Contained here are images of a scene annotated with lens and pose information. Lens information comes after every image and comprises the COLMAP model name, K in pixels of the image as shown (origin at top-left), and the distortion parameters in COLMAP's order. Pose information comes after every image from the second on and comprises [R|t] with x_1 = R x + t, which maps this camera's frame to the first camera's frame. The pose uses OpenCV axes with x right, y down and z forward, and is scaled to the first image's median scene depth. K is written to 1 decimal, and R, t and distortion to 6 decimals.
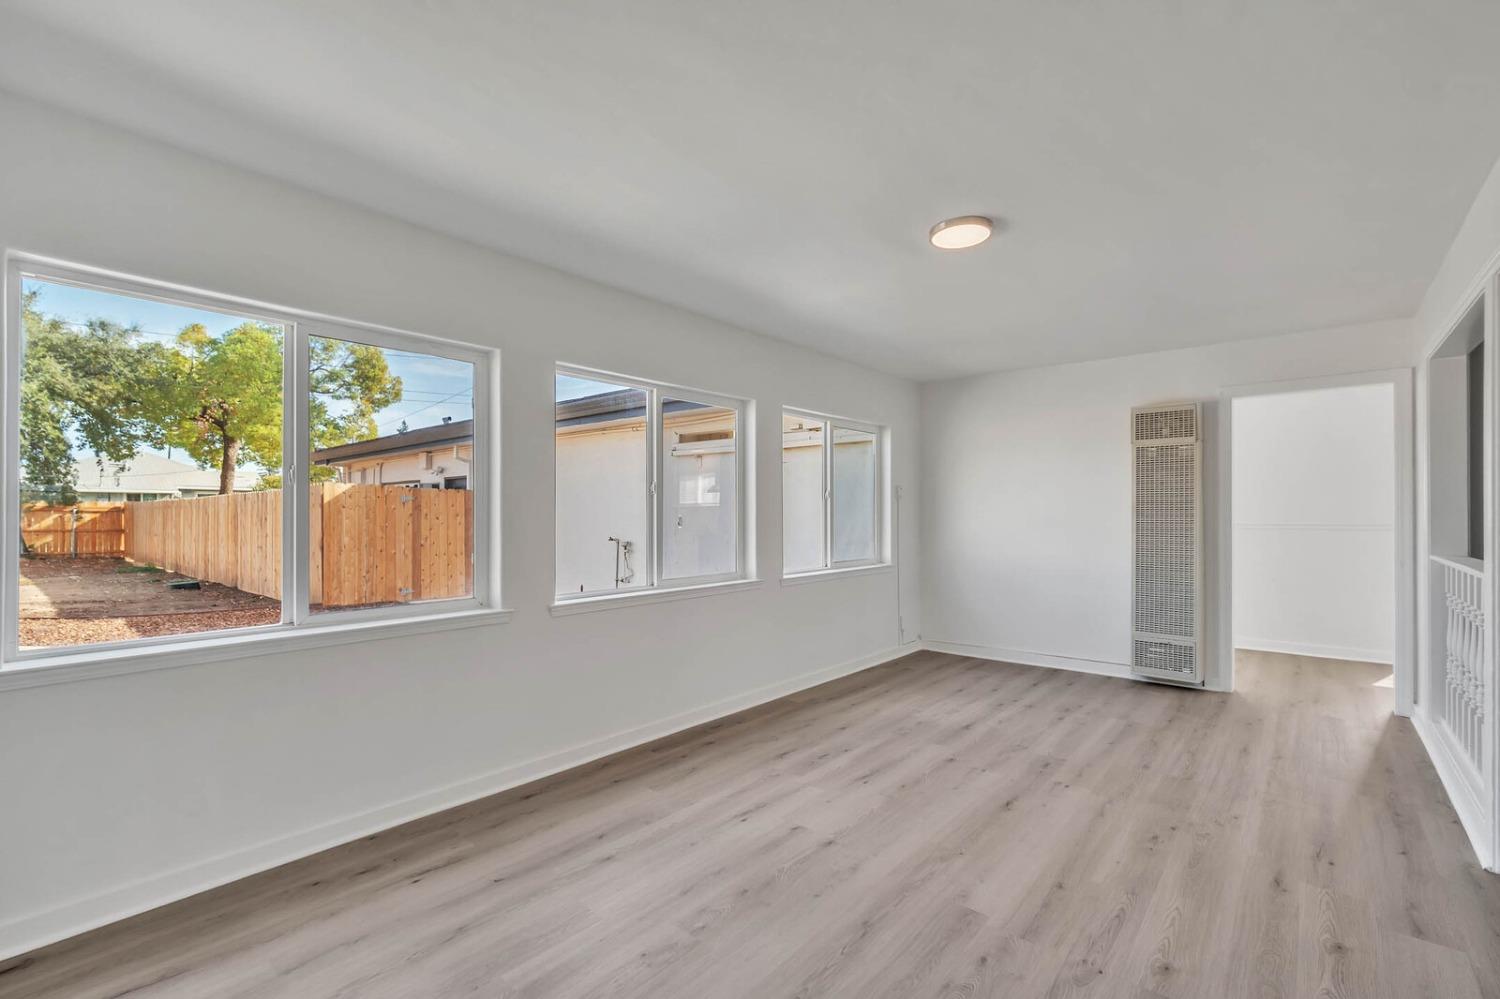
lens RADIAL K [[658.6, 0, 750.2], [0, 658.6, 506.7], [0, 0, 1]] dist [-0.013896, 0.000285]
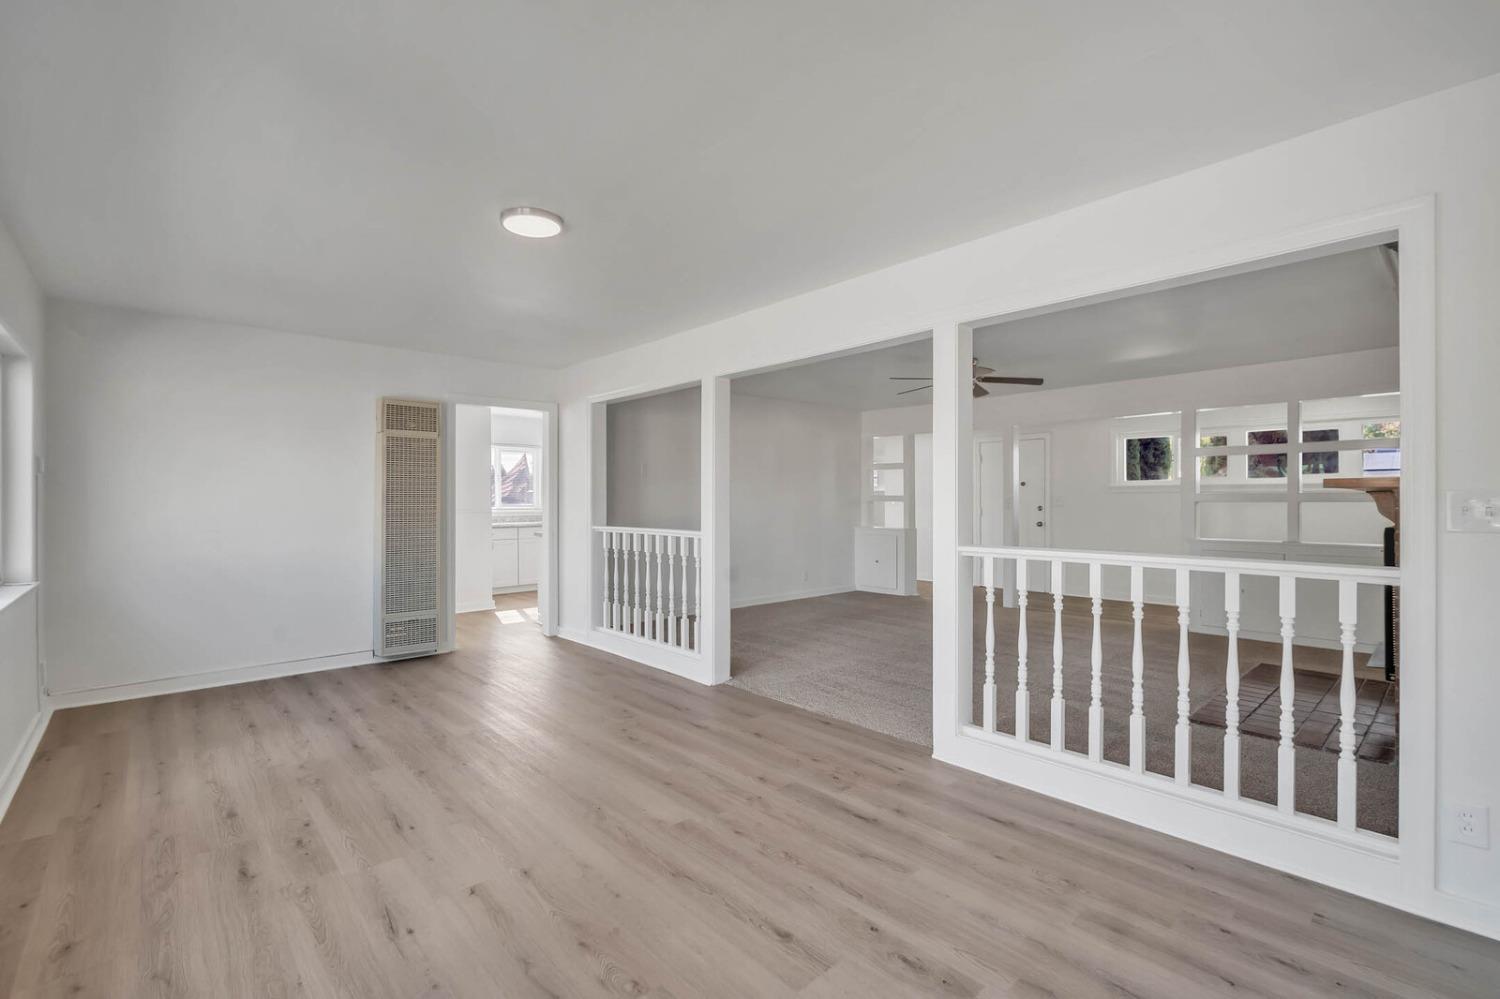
lens RADIAL K [[658.6, 0, 750.2], [0, 658.6, 506.7], [0, 0, 1]] dist [-0.013896, 0.000285]
pose [[0.114900, -0.005568, 0.993361, -0.440330], [-0.009998, 0.999927, 0.006761, 0.009217], [-0.993327, -0.010708, 0.114836, 0.376336]]
